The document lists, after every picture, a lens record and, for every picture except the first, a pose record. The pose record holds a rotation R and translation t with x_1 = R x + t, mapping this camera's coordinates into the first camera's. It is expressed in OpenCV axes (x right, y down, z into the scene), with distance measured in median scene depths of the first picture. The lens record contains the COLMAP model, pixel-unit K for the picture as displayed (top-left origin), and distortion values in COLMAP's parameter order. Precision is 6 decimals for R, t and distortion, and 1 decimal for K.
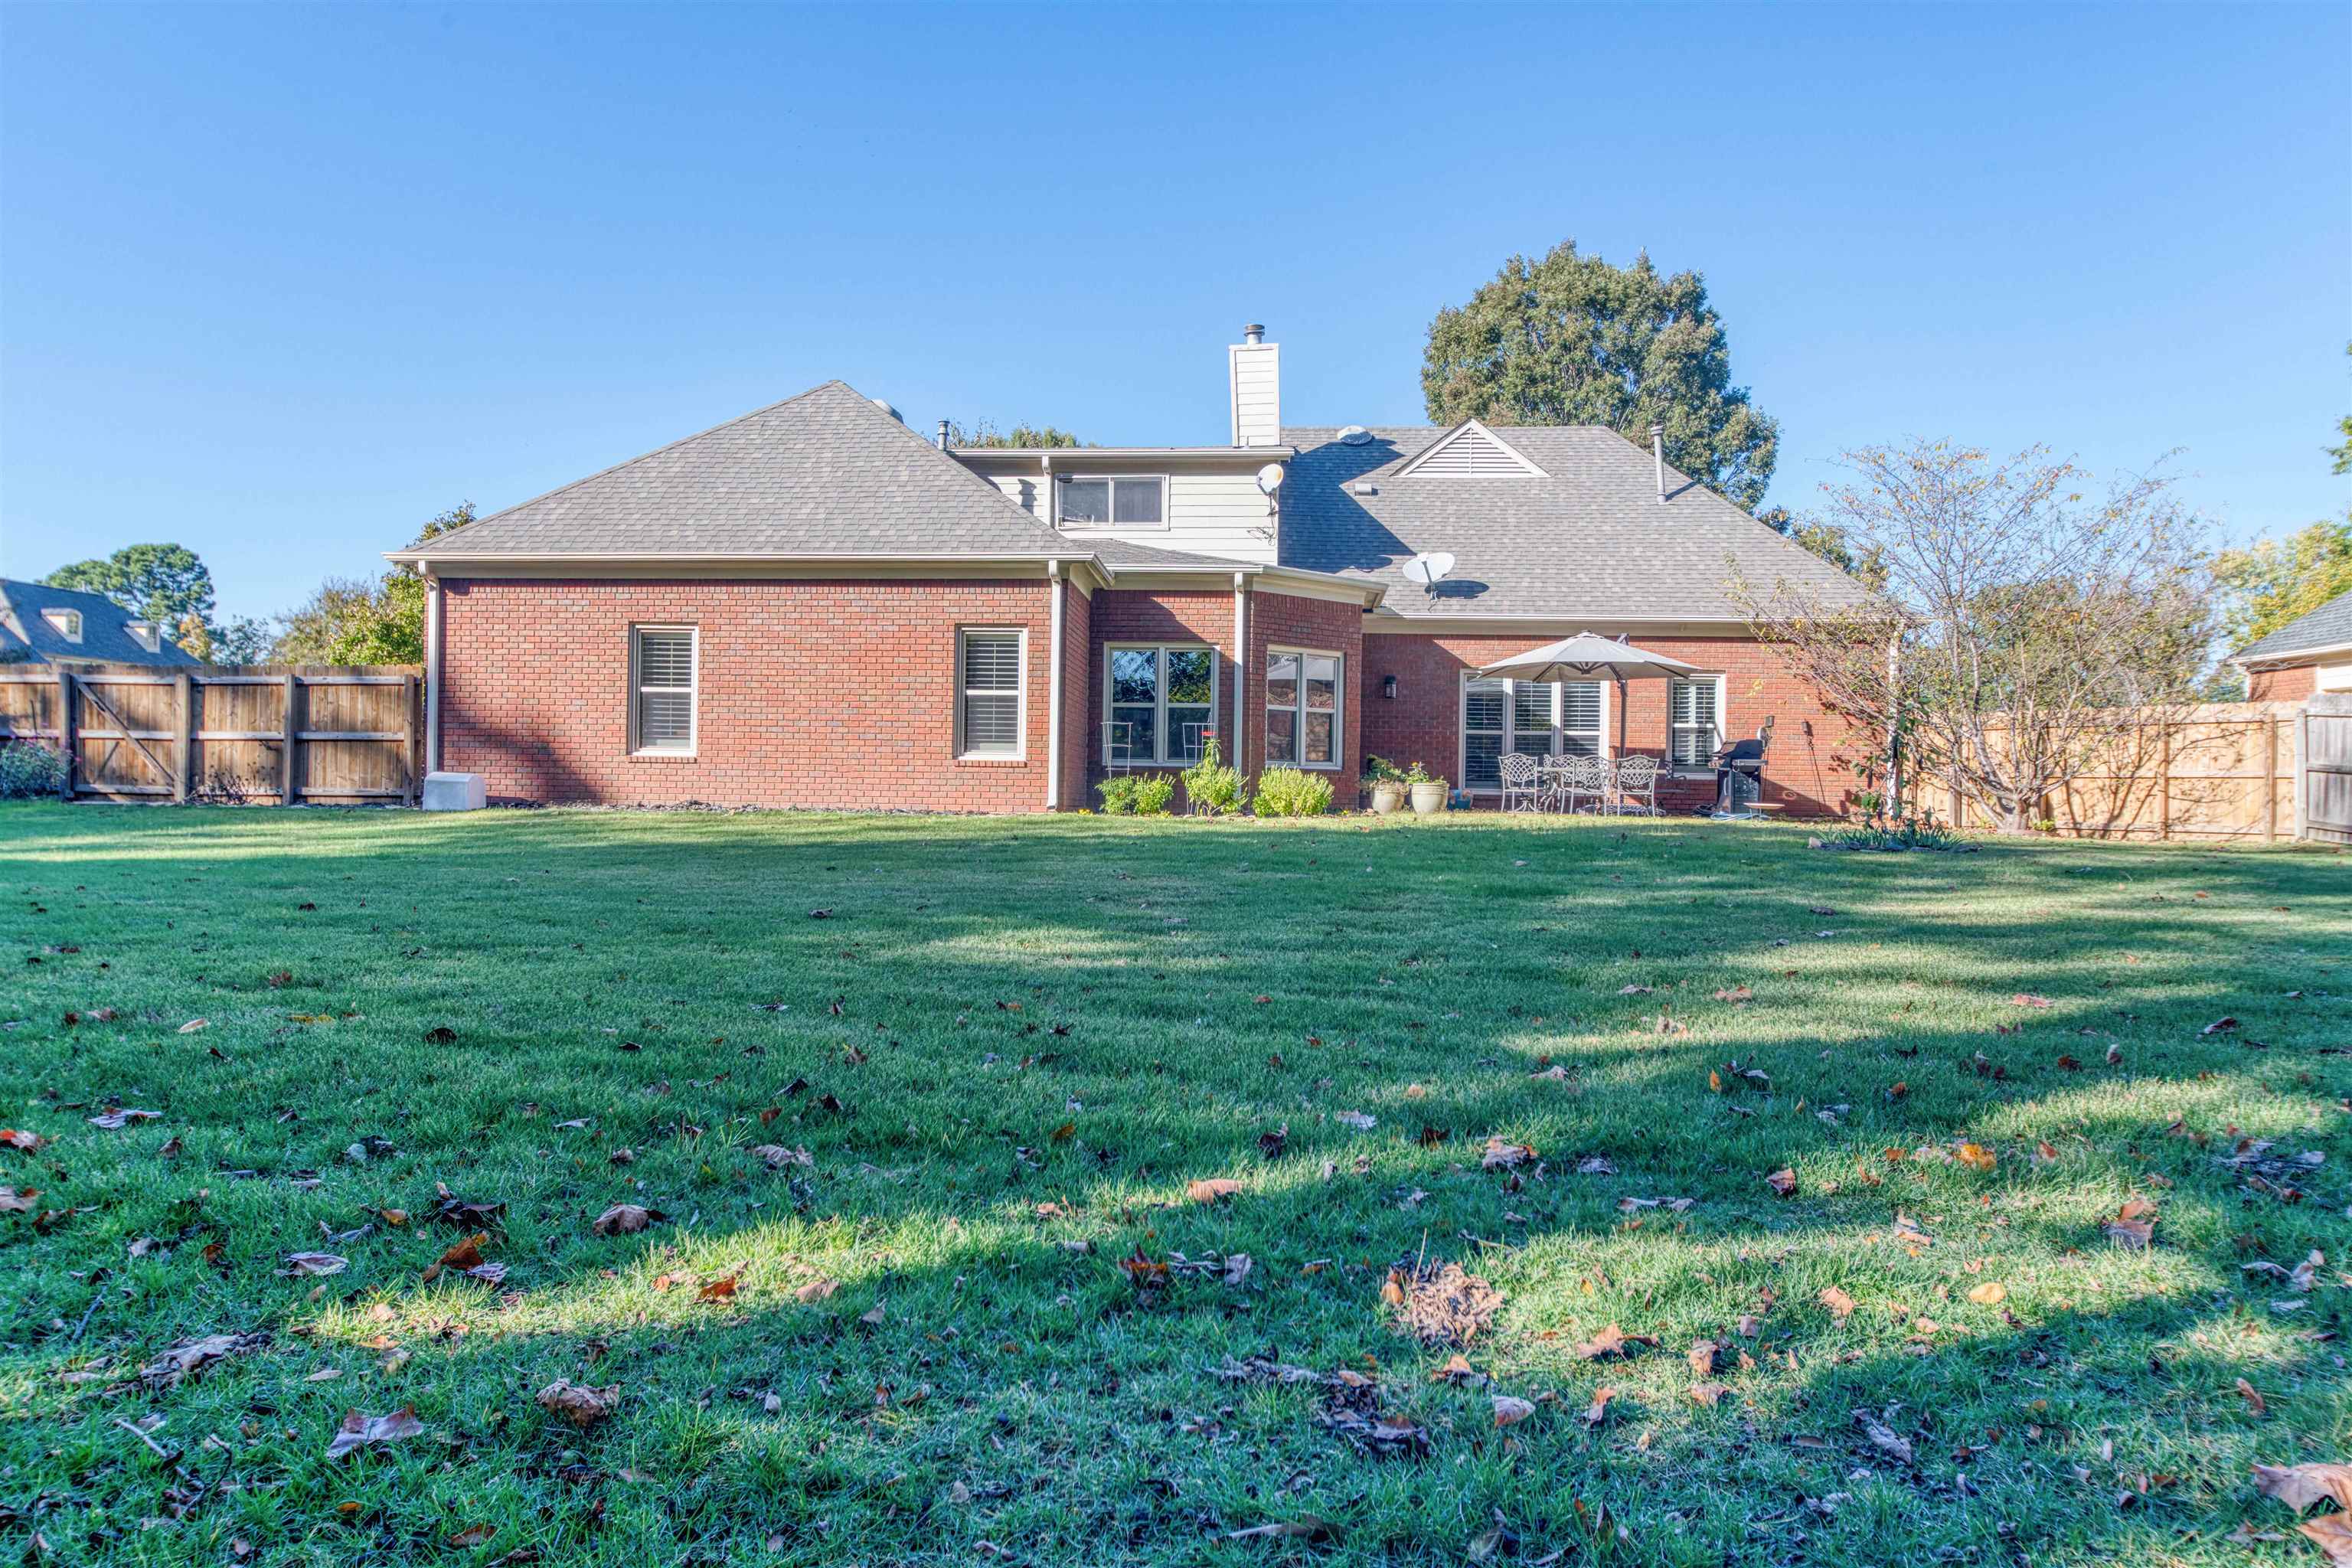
lens RADIAL K [[1598.0, 0, 1176.0], [0, 1598.0, 784.0], [0, 0, 1]] dist [0.000035, 0.000426]
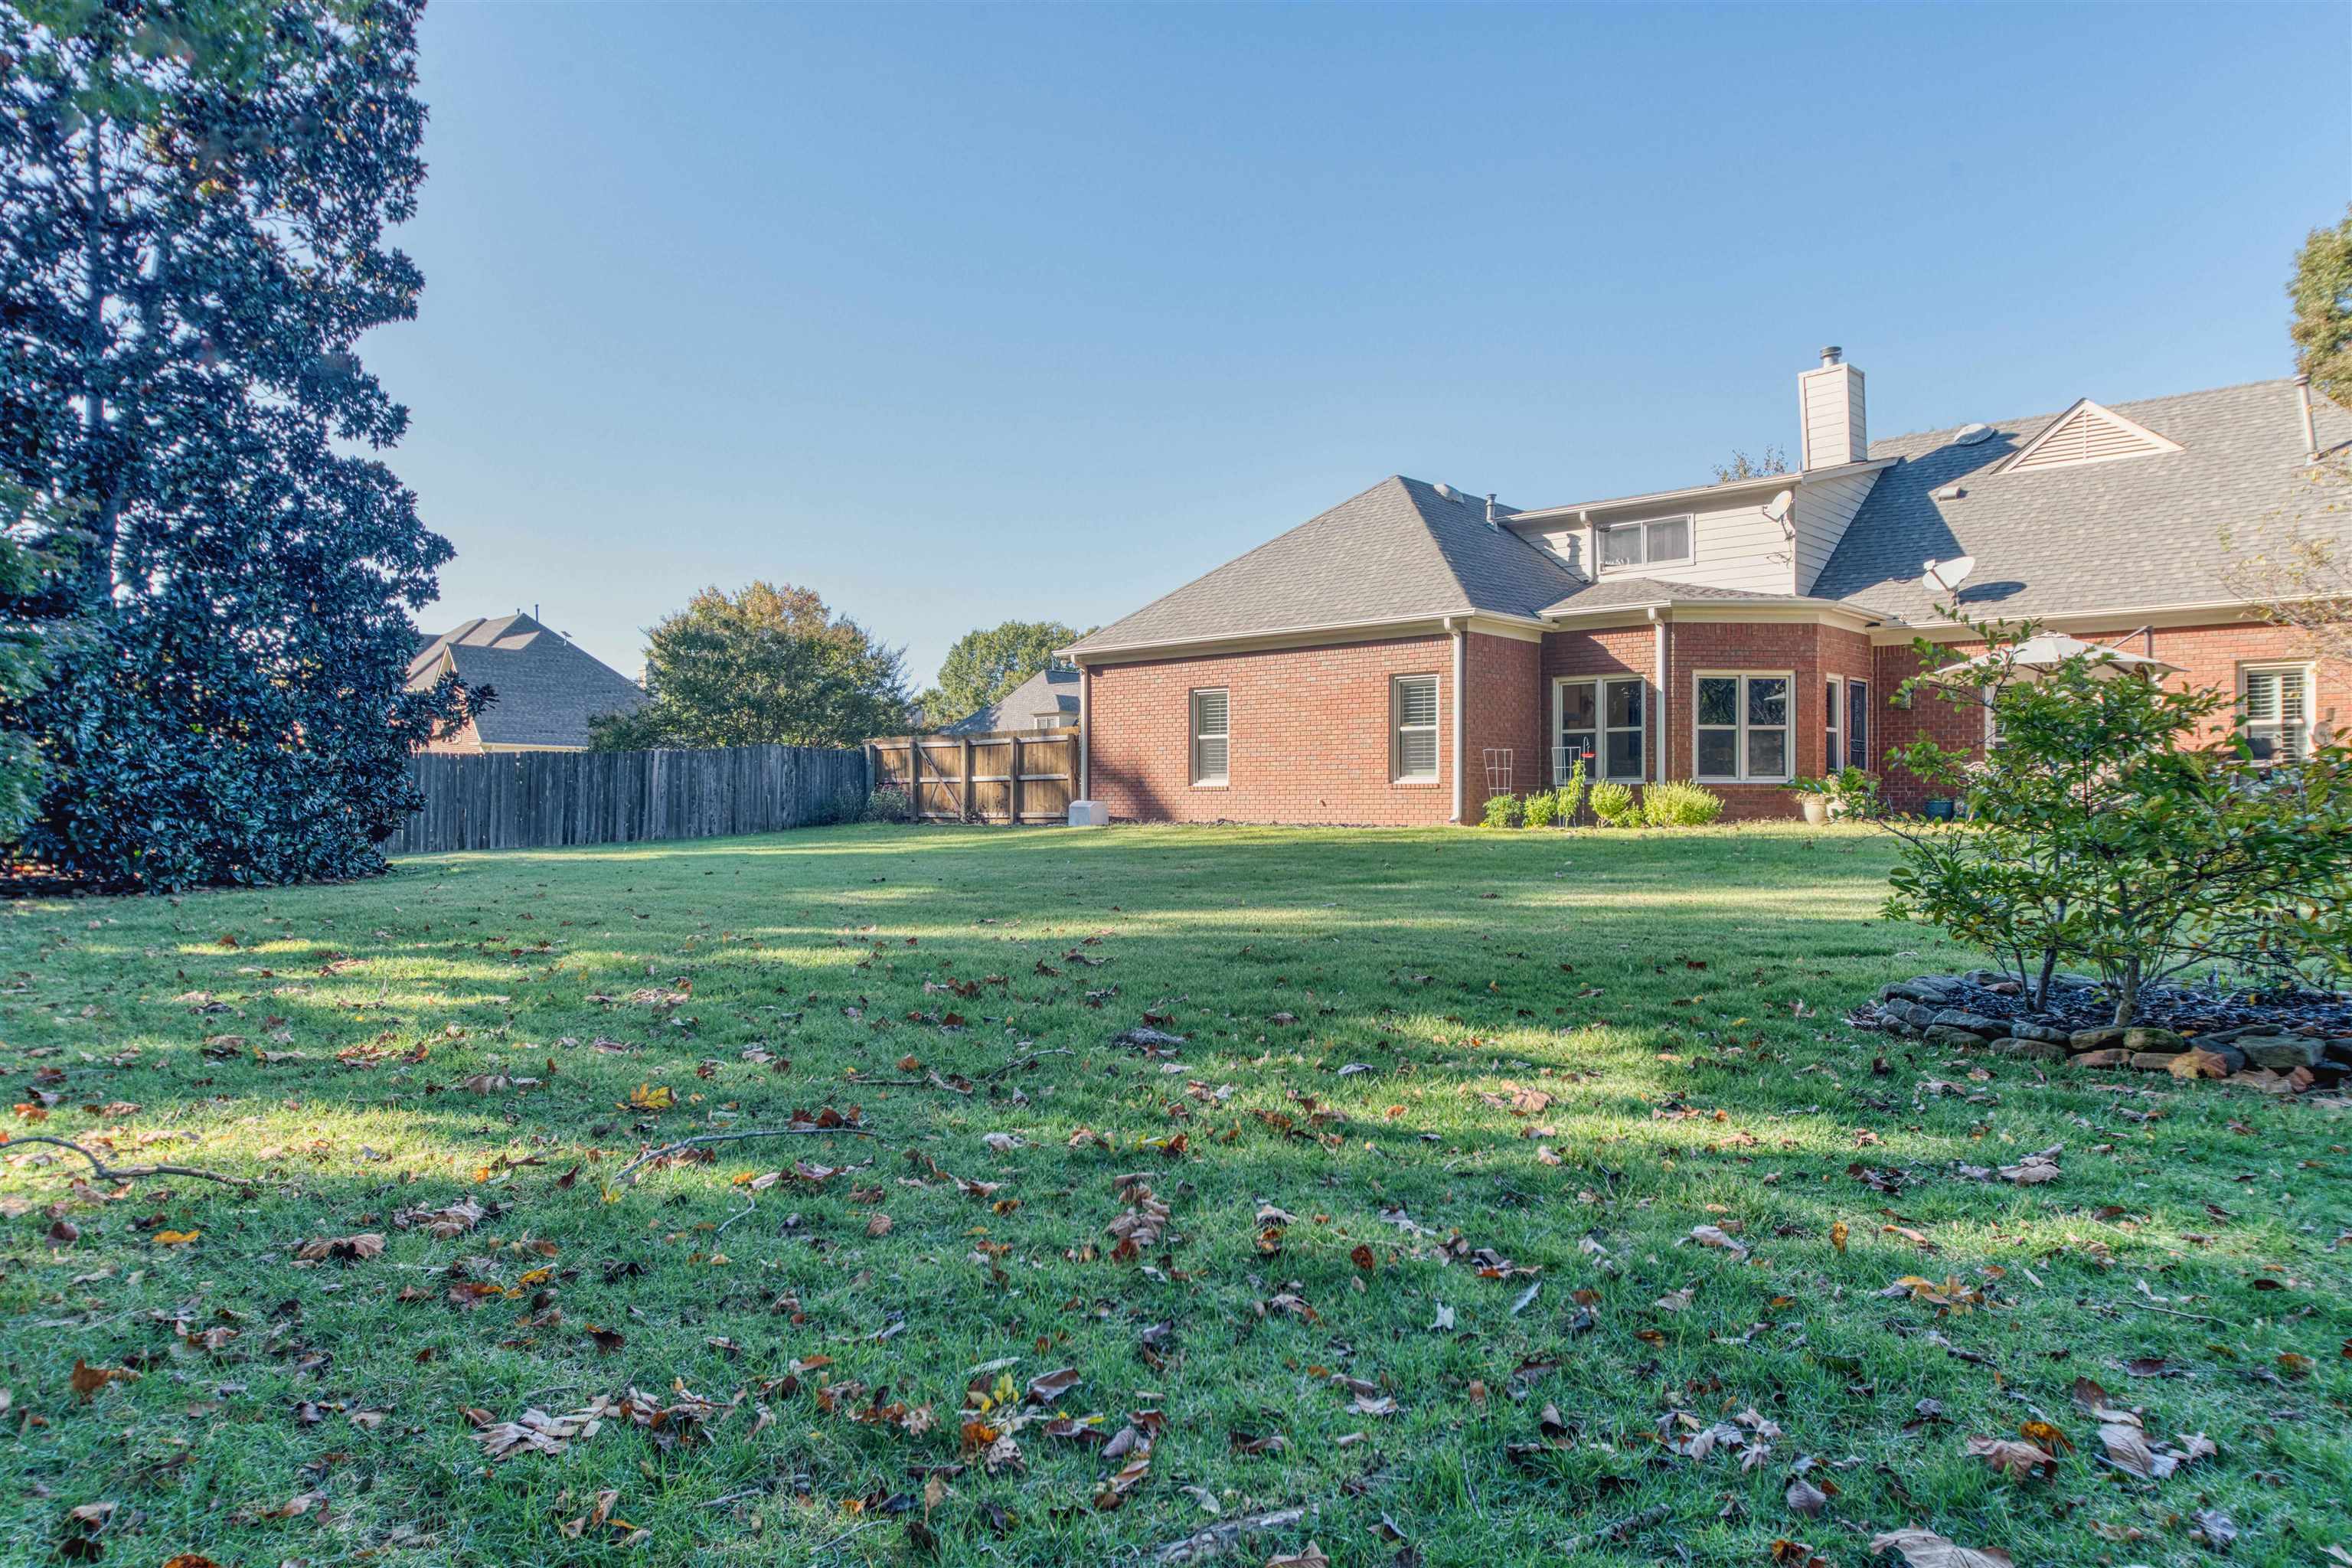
lens RADIAL K [[1598.0, 0, 1176.0], [0, 1598.0, 784.0], [0, 0, 1]] dist [0.000035, 0.000426]
pose [[0.779111, -0.023445, -0.626447, 0.500947], [0.012896, 0.999688, -0.021374, 0.009410], [0.626753, 0.008574, 0.779171, -0.070904]]
